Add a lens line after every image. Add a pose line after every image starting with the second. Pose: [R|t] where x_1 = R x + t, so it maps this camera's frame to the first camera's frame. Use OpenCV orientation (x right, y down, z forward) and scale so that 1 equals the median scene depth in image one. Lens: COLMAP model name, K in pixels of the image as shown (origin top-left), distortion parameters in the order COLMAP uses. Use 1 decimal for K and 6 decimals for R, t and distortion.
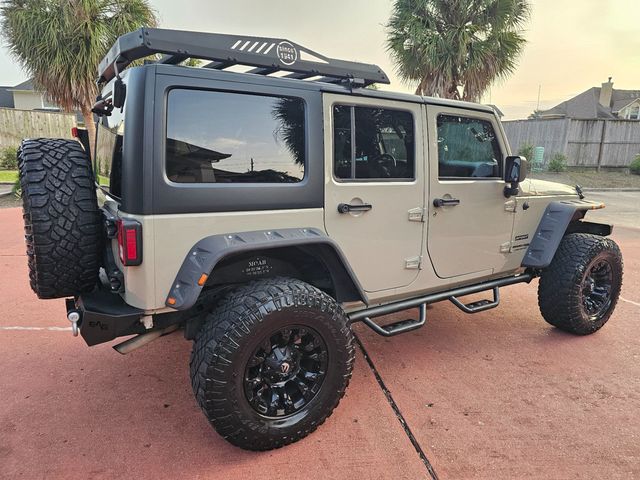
lens RADIAL K [[428.7, 0, 317.4], [0, 428.7, 236.5], [0, 0, 1]] dist [0.060988, -0.054492]
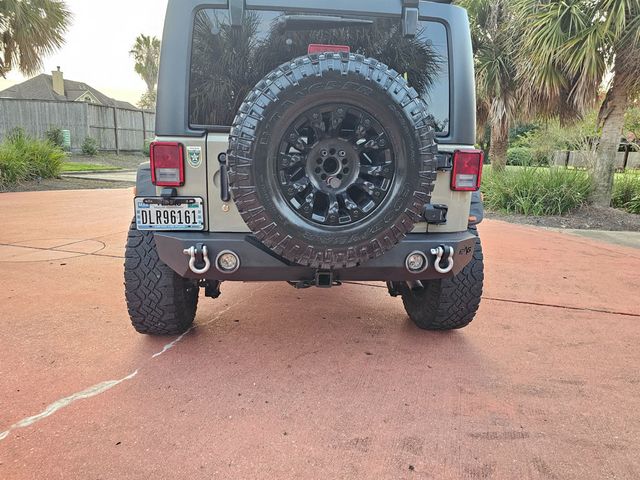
lens RADIAL K [[428.5, 0, 307.9], [0, 428.5, 248.8], [0, 0, 1]] dist [0.063021, -0.054070]
pose [[0.440152, -0.203661, 0.874522, -1.323747], [0.159220, 0.976207, 0.147205, -0.015954], [-0.883694, 0.074449, 0.462106, 0.698810]]
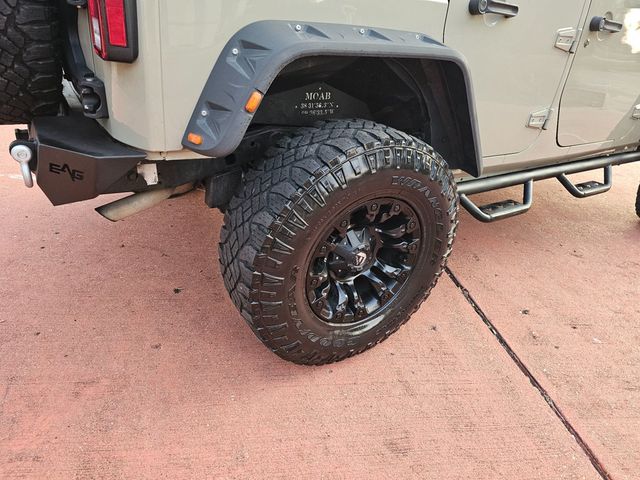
lens RADIAL K [[429.5, 0, 317.4], [0, 429.5, 242.6], [0, 0, 1]] dist [0.062580, -0.054933]
pose [[0.996788, 0.068152, 0.042055, -0.158394], [-0.077628, 0.951313, 0.298292, 0.080106], [-0.019678, -0.300599, 0.953548, 0.344950]]
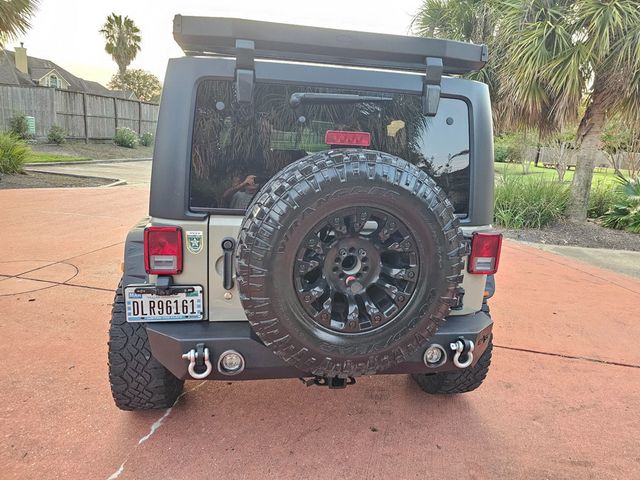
lens RADIAL K [[429.5, 0, 317.4], [0, 429.5, 242.6], [0, 0, 1]] dist [0.062580, -0.054933]
pose [[0.374405, -0.212553, 0.902575, -1.249809], [0.134911, 0.975502, 0.173764, -0.202601], [-0.917399, 0.056709, 0.393908, 0.775407]]
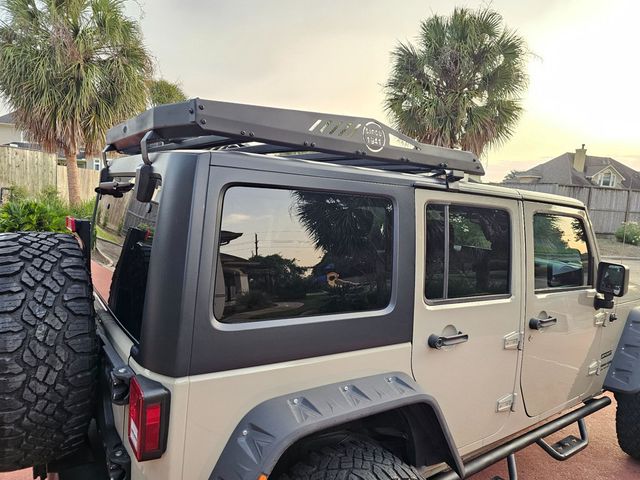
lens RADIAL K [[429.5, 0, 317.4], [0, 429.5, 242.6], [0, 0, 1]] dist [0.062580, -0.054933]
pose [[0.997726, 0.045257, 0.049944, -0.184429], [-0.040521, 0.994927, -0.092072, -0.158296], [-0.053858, 0.089839, 0.994499, 0.261941]]
